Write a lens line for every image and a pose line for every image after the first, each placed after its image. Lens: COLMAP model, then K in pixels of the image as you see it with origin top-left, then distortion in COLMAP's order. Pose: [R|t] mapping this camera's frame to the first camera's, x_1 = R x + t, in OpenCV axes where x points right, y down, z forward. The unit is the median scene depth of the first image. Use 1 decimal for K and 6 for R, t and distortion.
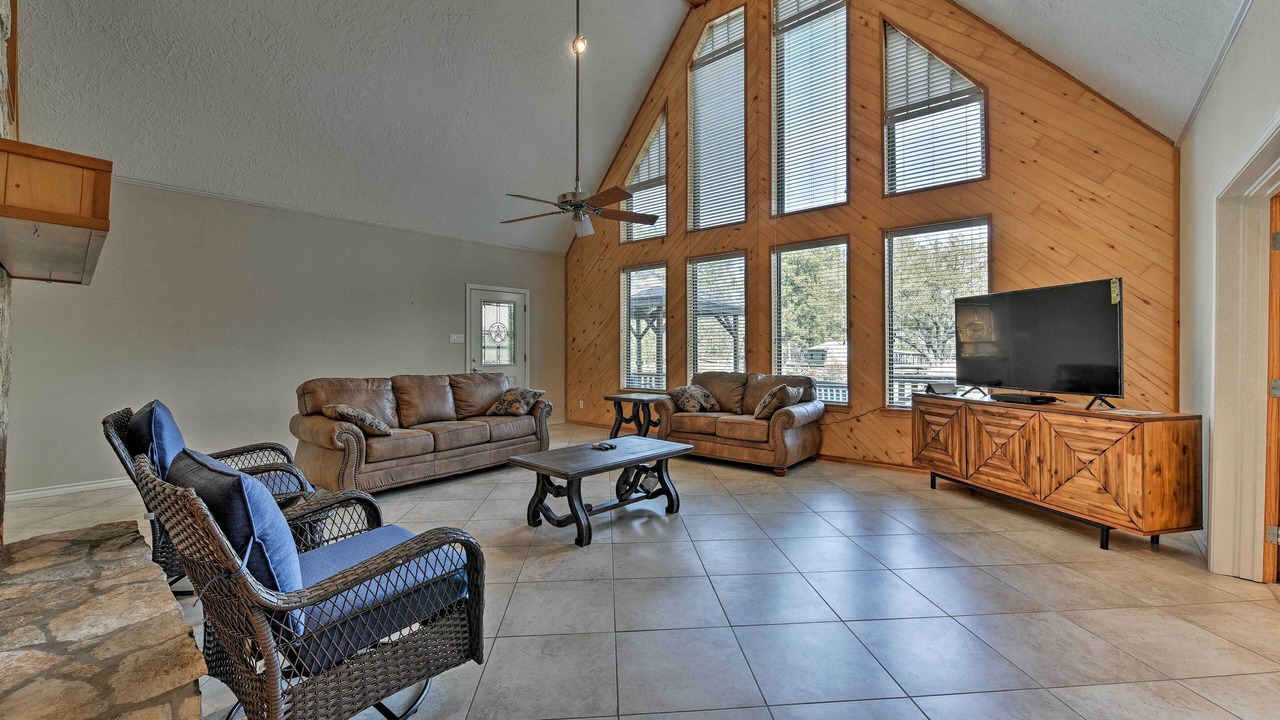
lens RADIAL K [[518.5, 0, 640.0], [0, 518.5, 360.0], [0, 0, 1]] dist [-0.001893, -0.001112]
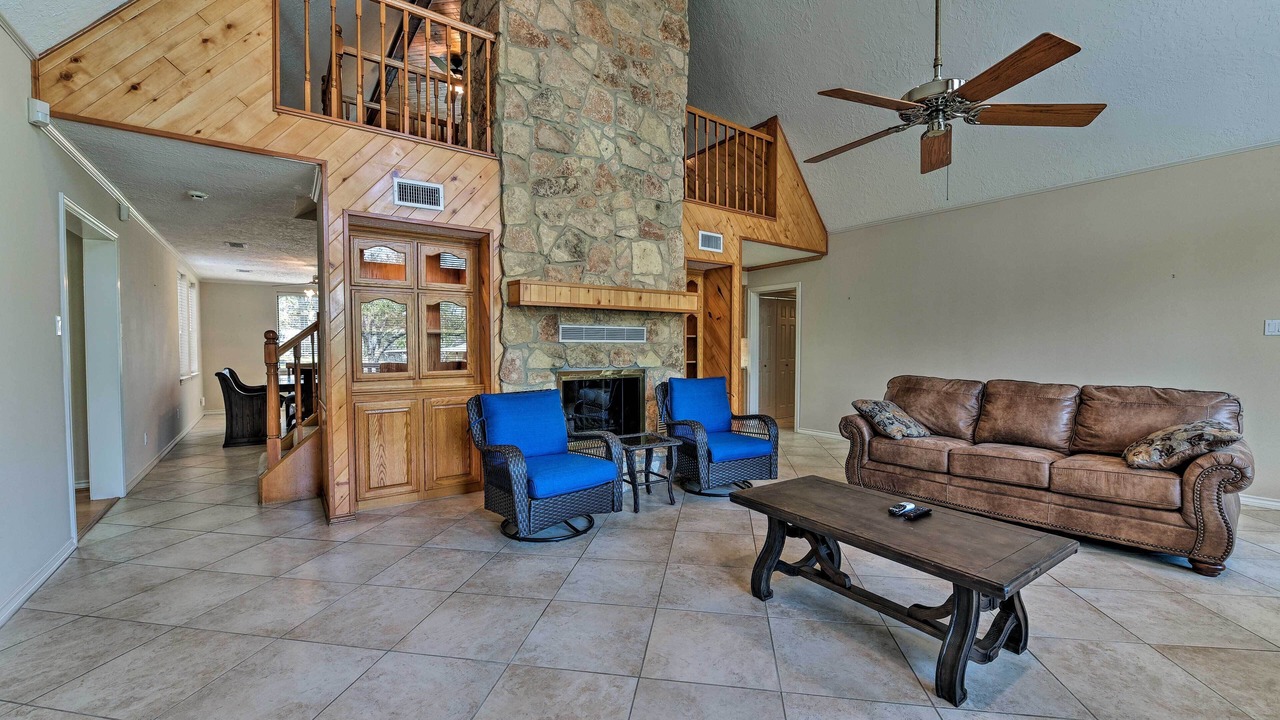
lens RADIAL K [[518.5, 0, 640.0], [0, 518.5, 360.0], [0, 0, 1]] dist [-0.001893, -0.001112]
pose [[-0.198042, 0.033824, -0.979610, 0.444776], [-0.021775, 0.999006, 0.038896, -0.020085], [0.979952, 0.029034, -0.197109, 0.622049]]
